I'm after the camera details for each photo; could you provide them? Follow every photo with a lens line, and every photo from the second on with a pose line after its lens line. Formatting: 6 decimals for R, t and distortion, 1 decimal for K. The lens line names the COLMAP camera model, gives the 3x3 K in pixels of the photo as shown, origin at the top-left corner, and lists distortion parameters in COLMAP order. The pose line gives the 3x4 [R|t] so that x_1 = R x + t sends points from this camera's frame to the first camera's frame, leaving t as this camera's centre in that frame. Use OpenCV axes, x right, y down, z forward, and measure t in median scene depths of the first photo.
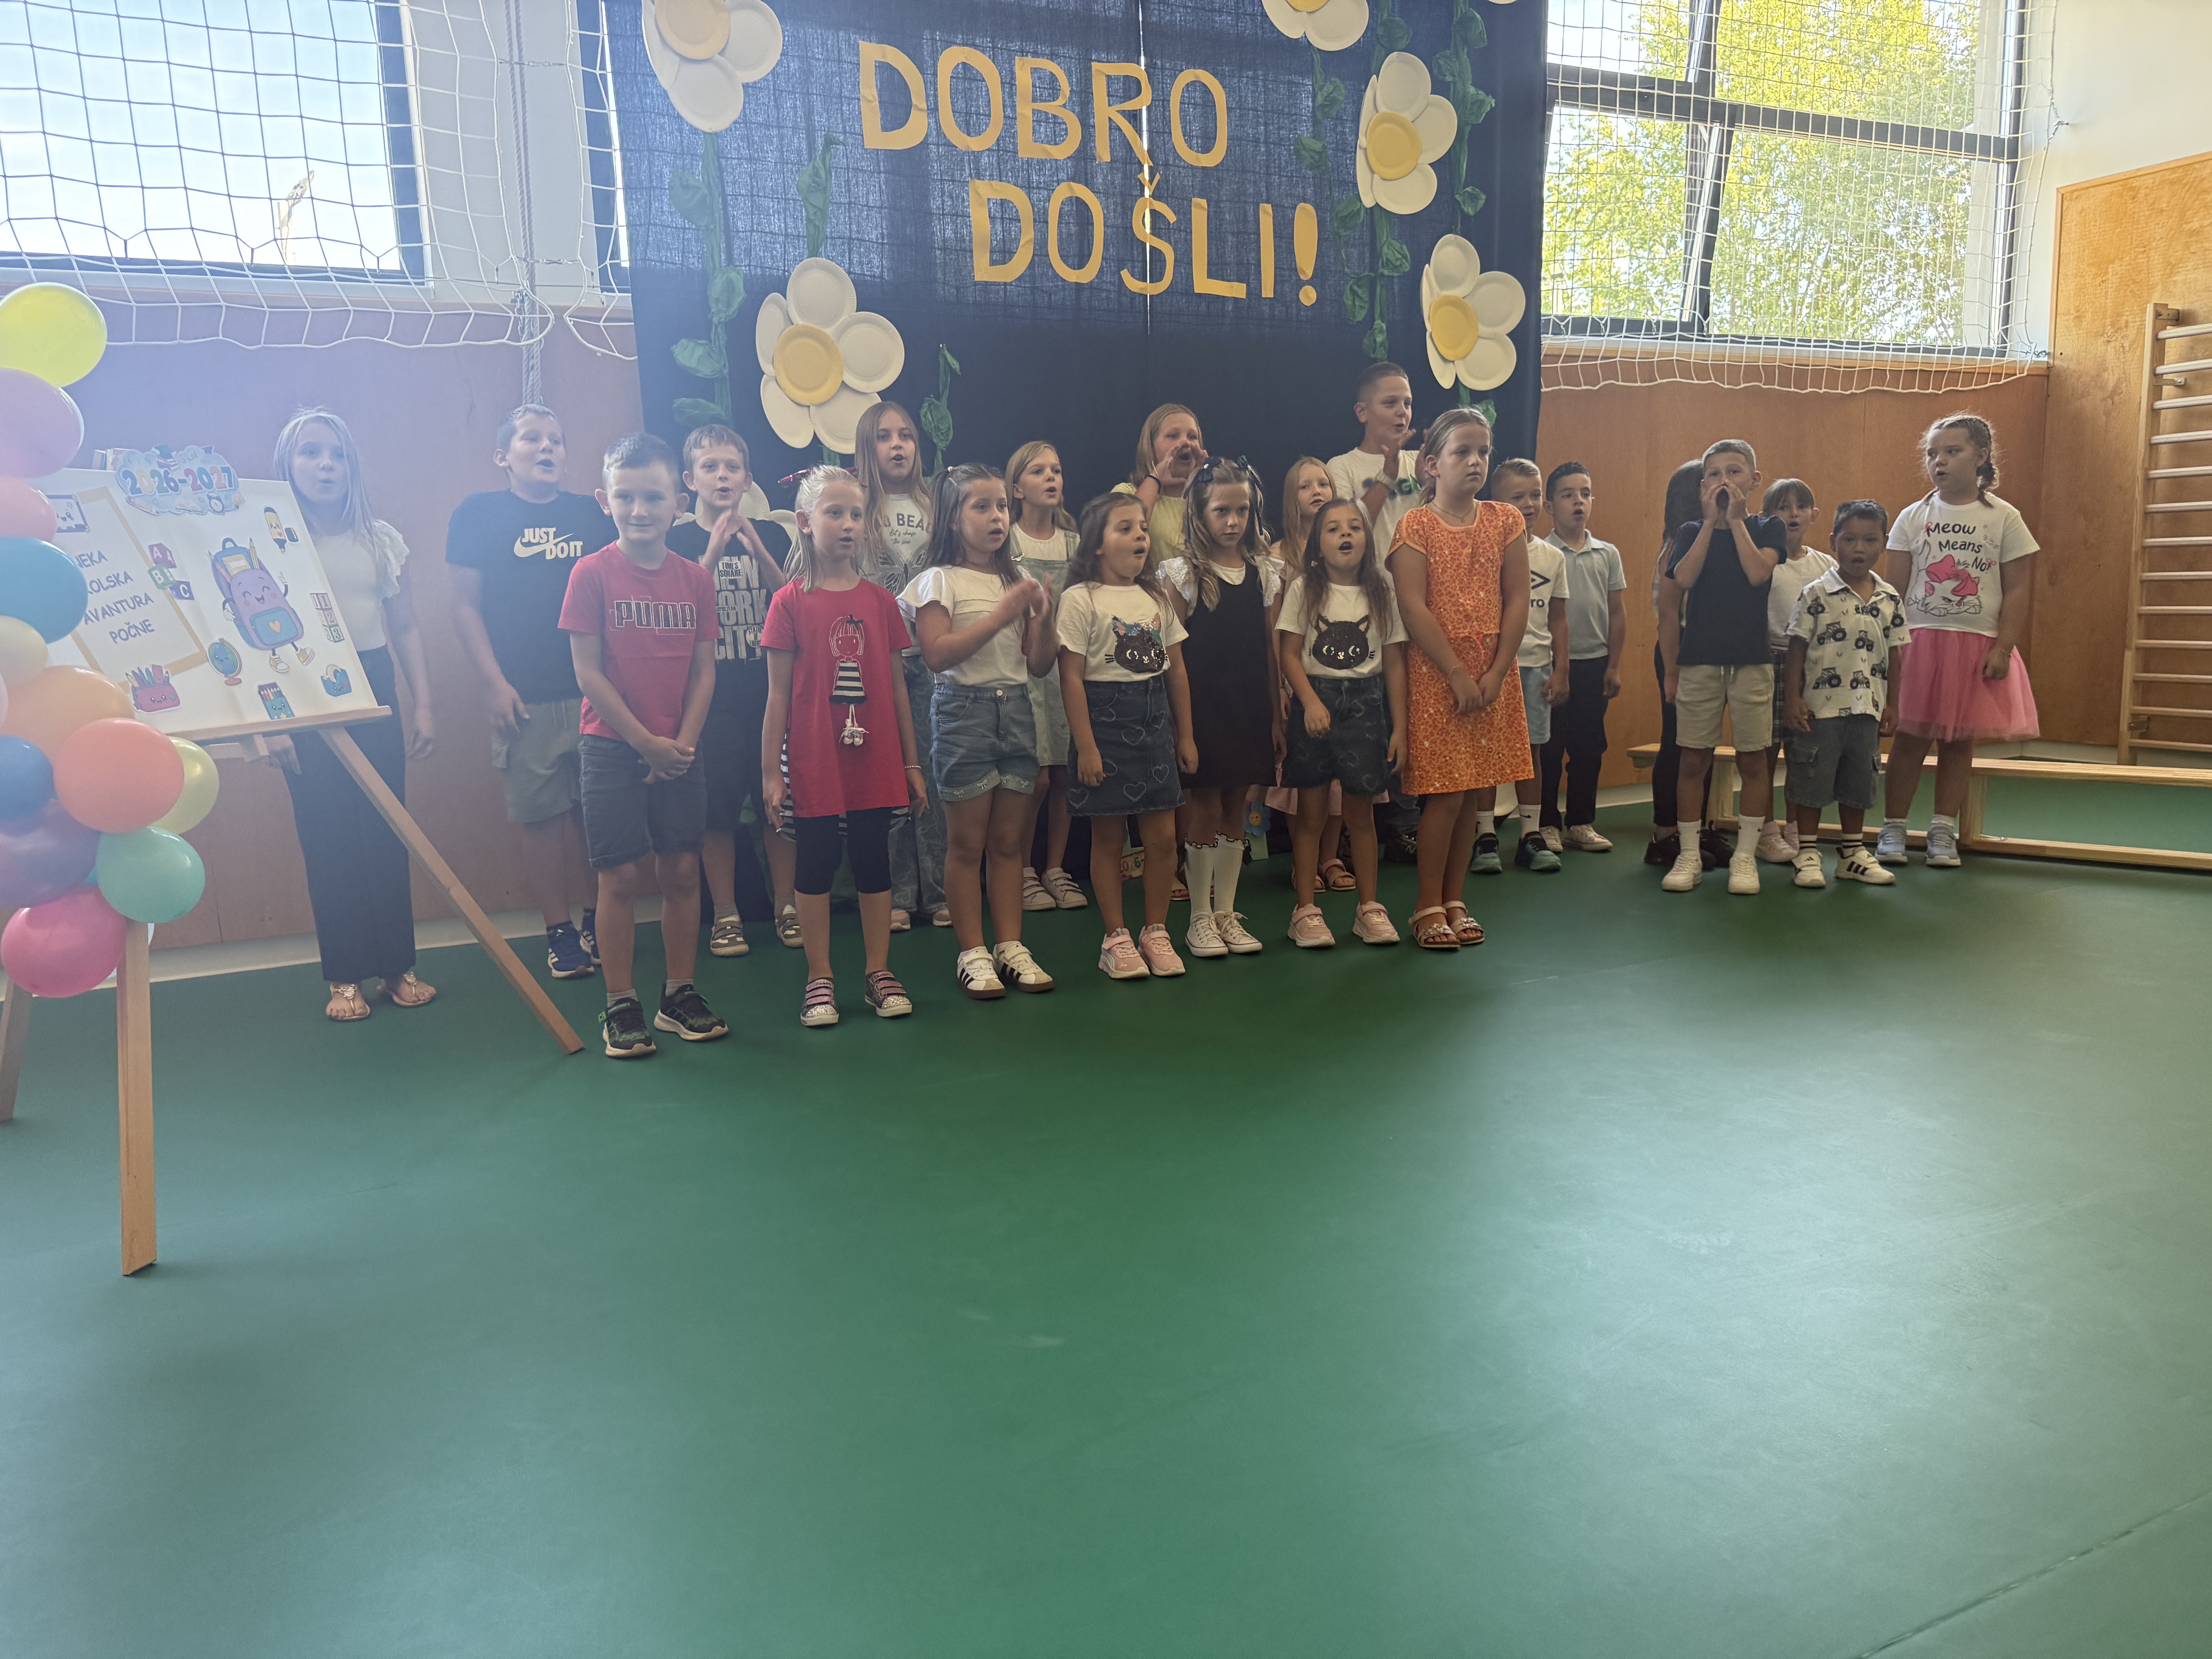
lens RADIAL K [[1594.3, 0, 1106.0], [0, 1594.3, 829.5], [0, 0, 1]] dist [0.008026, -0.010047]
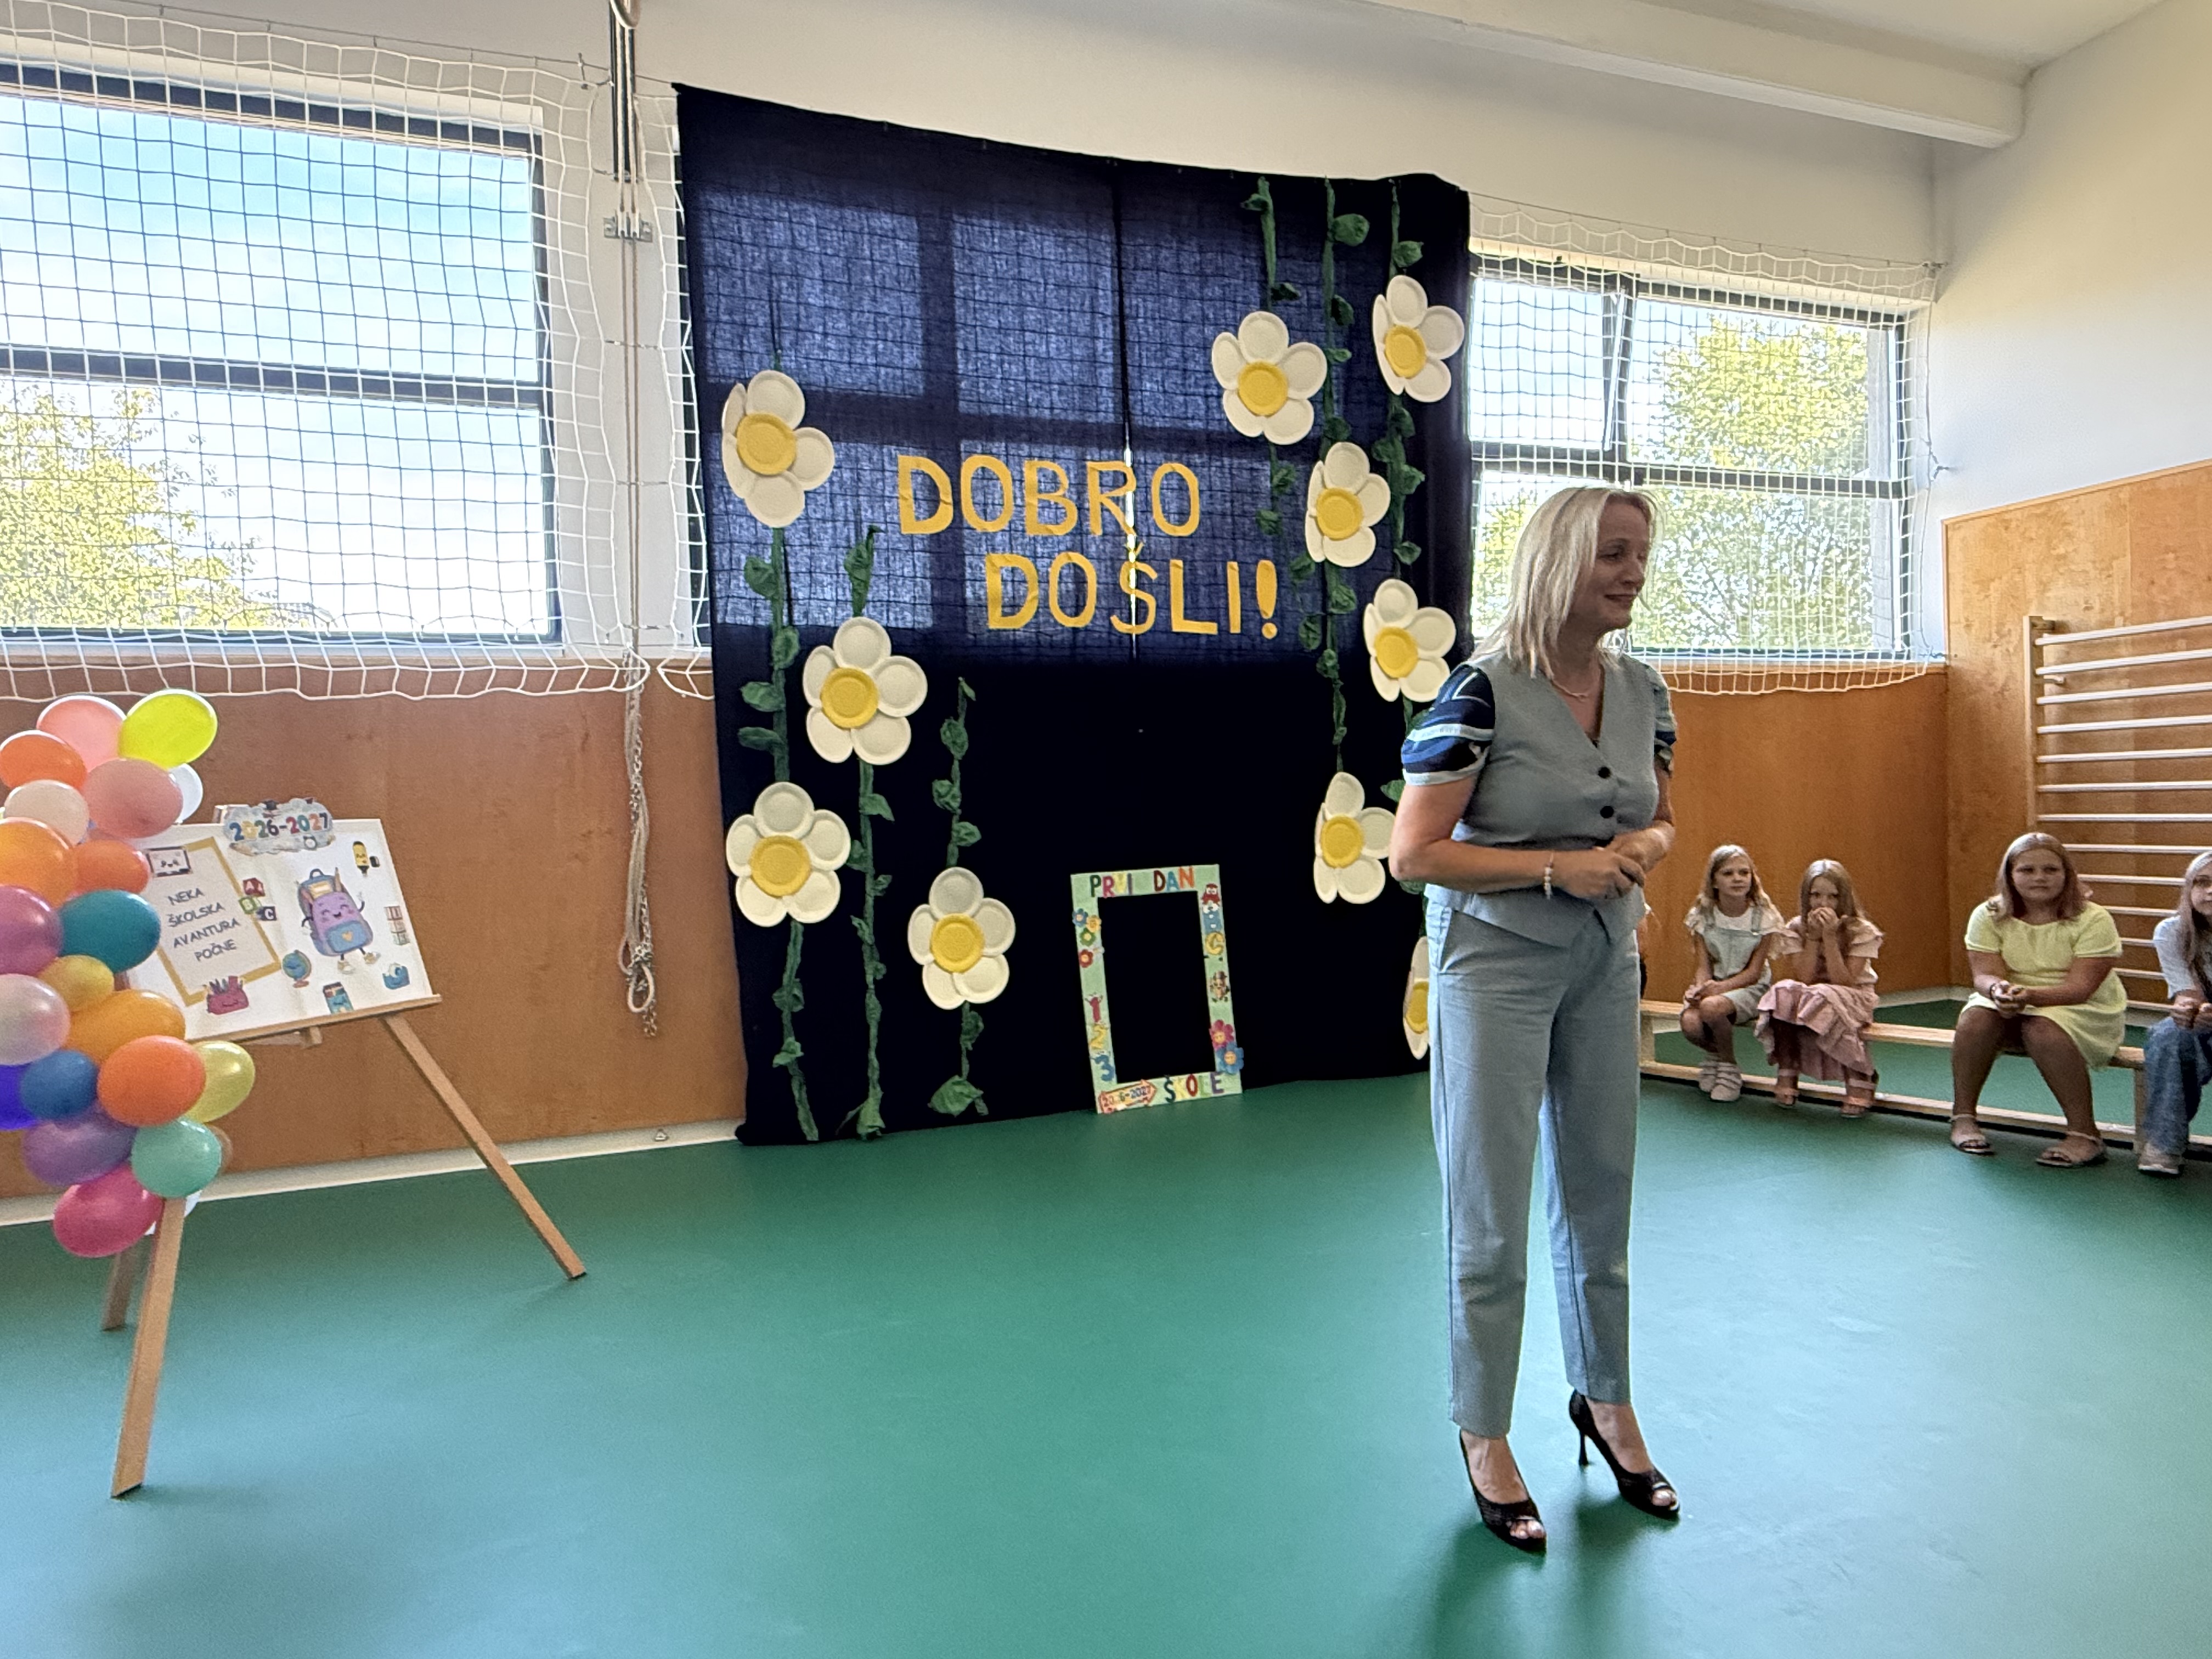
lens RADIAL K [[1297.7, 0, 1104.1], [0, 1297.7, 828.4], [0, 0, 1]] dist [0.003541, 0.001588]
pose [[0.994211, 0.002285, -0.107425, 0.117684], [-0.016678, 0.990939, -0.133276, -0.051235], [0.106147, 0.134296, 0.985240, 0.016530]]
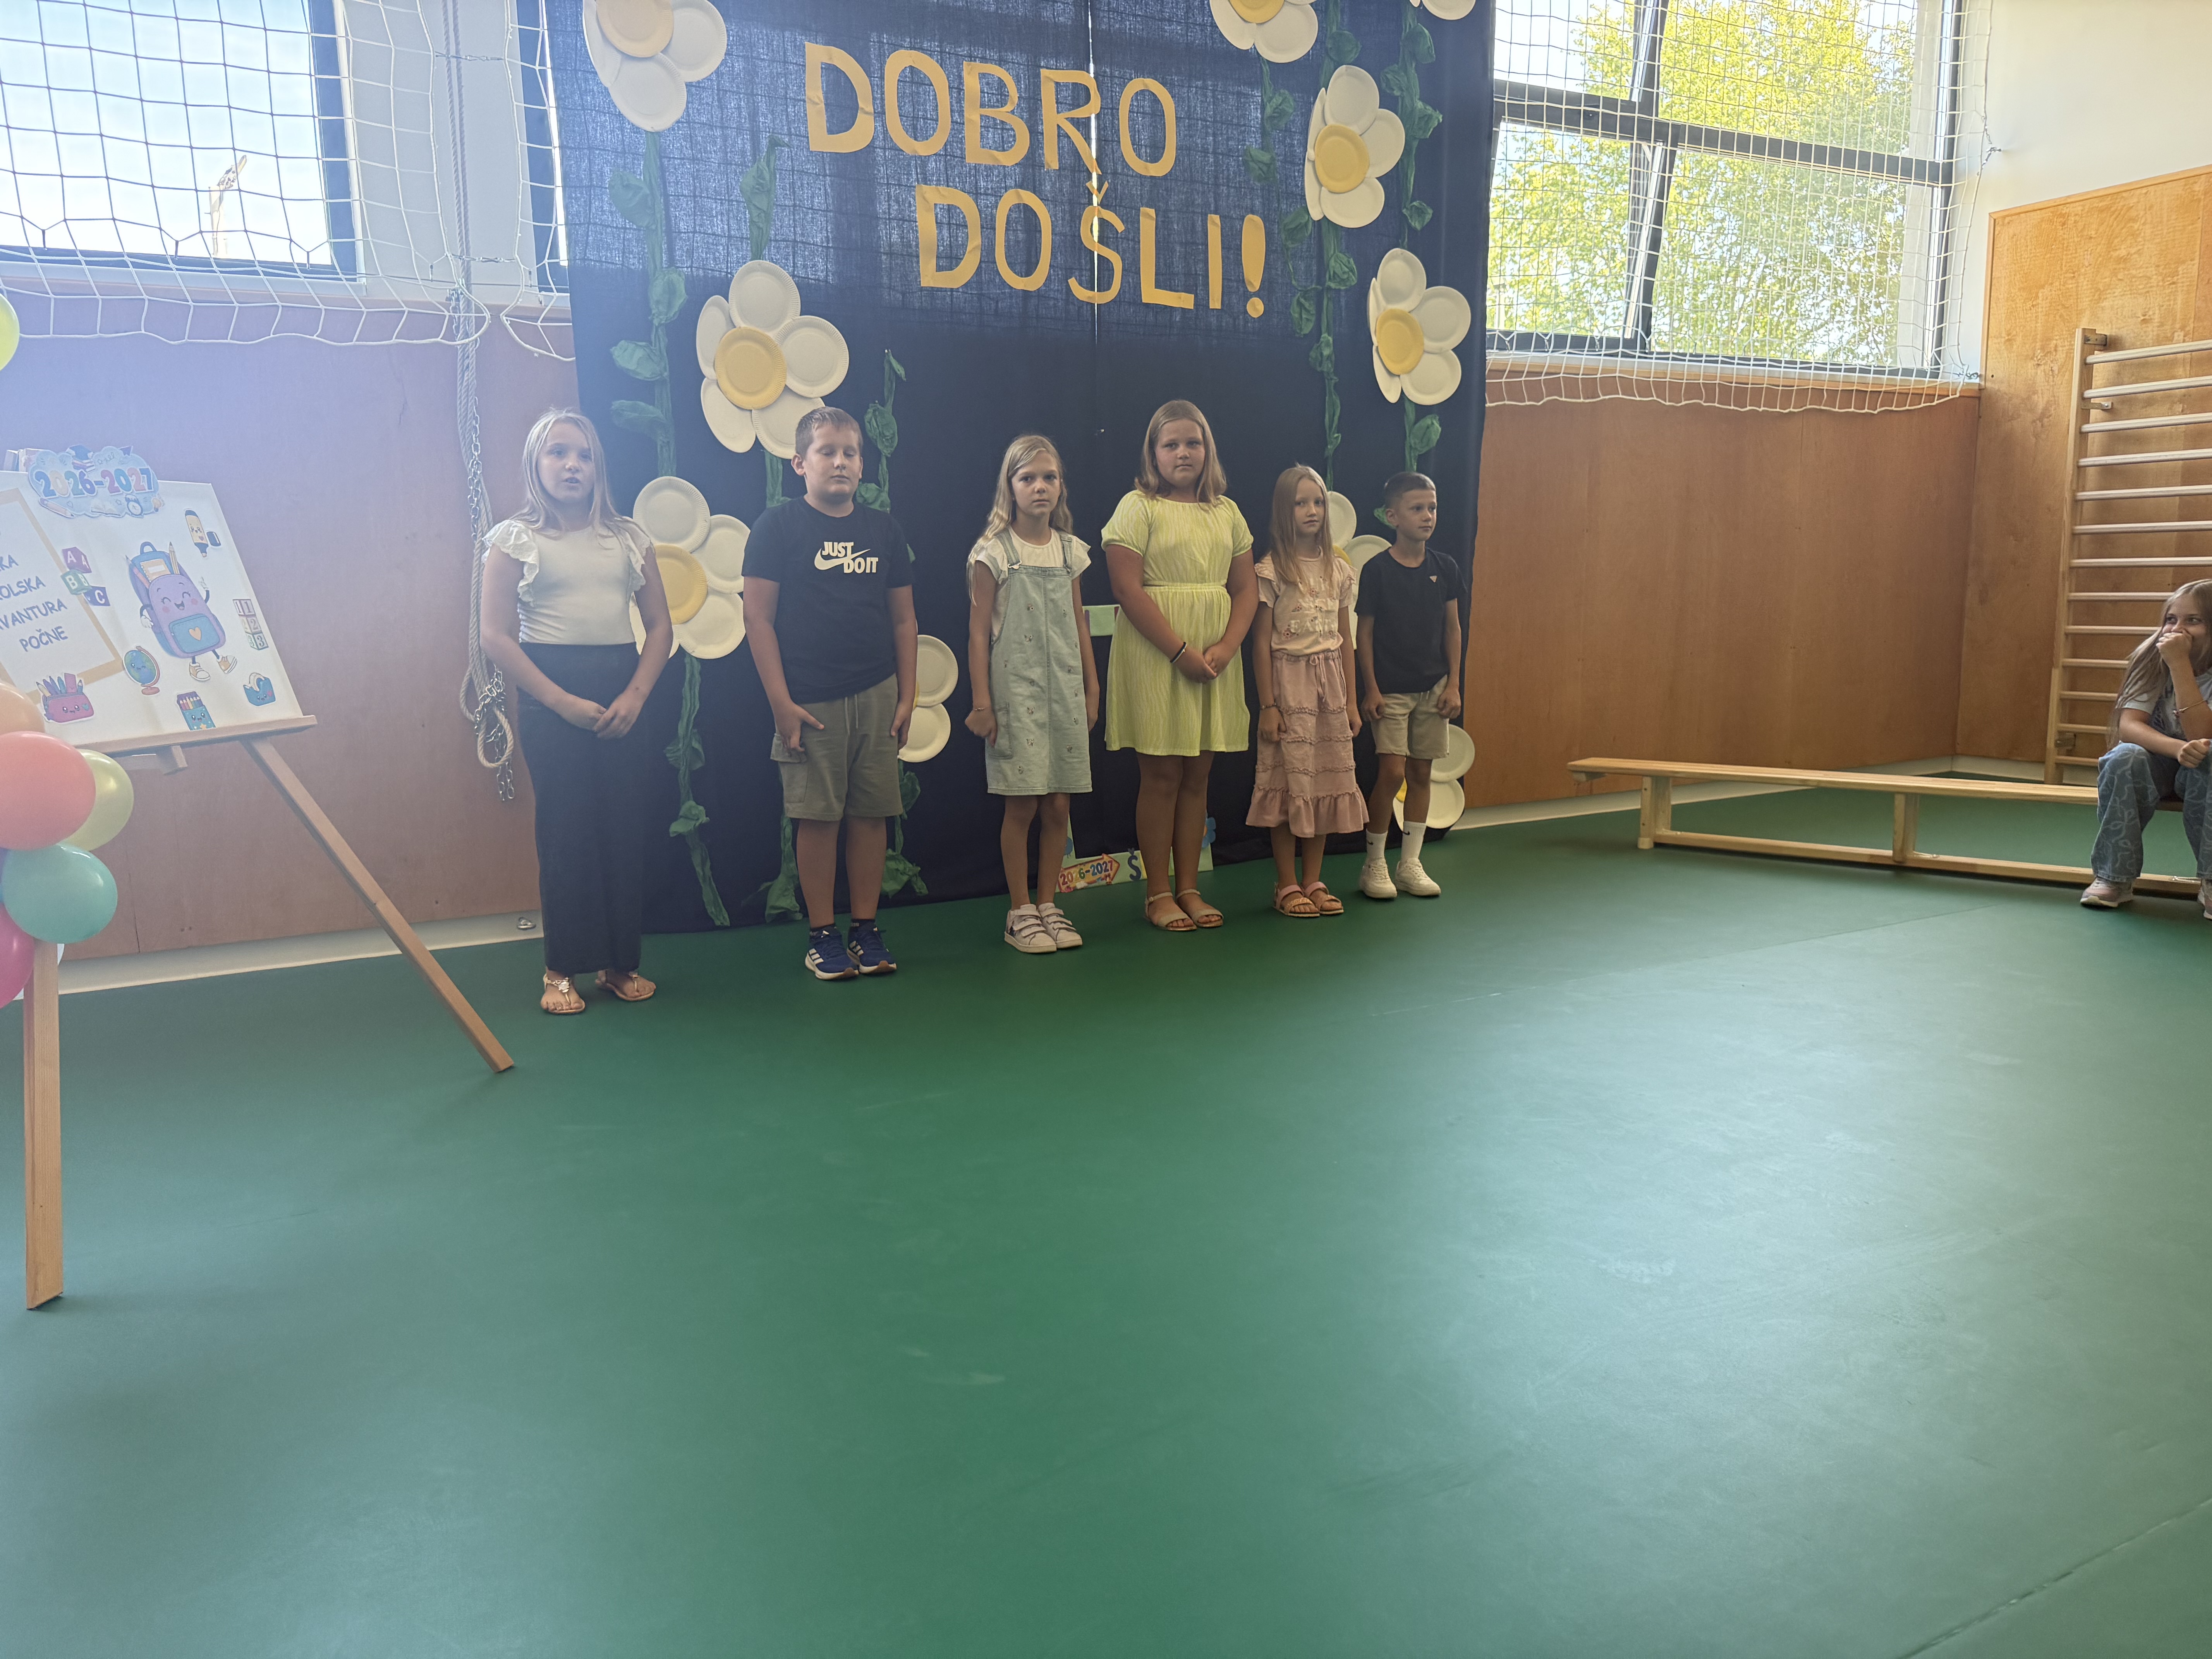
lens RADIAL K [[1594.3, 0, 1106.0], [0, 1594.3, 829.5], [0, 0, 1]] dist [0.008026, -0.010047]
pose [[0.999339, 0.006719, 0.035739, -0.000548], [-0.006690, 0.999977, -0.000909, -0.006556], [-0.035745, 0.000670, 0.999361, 0.005939]]
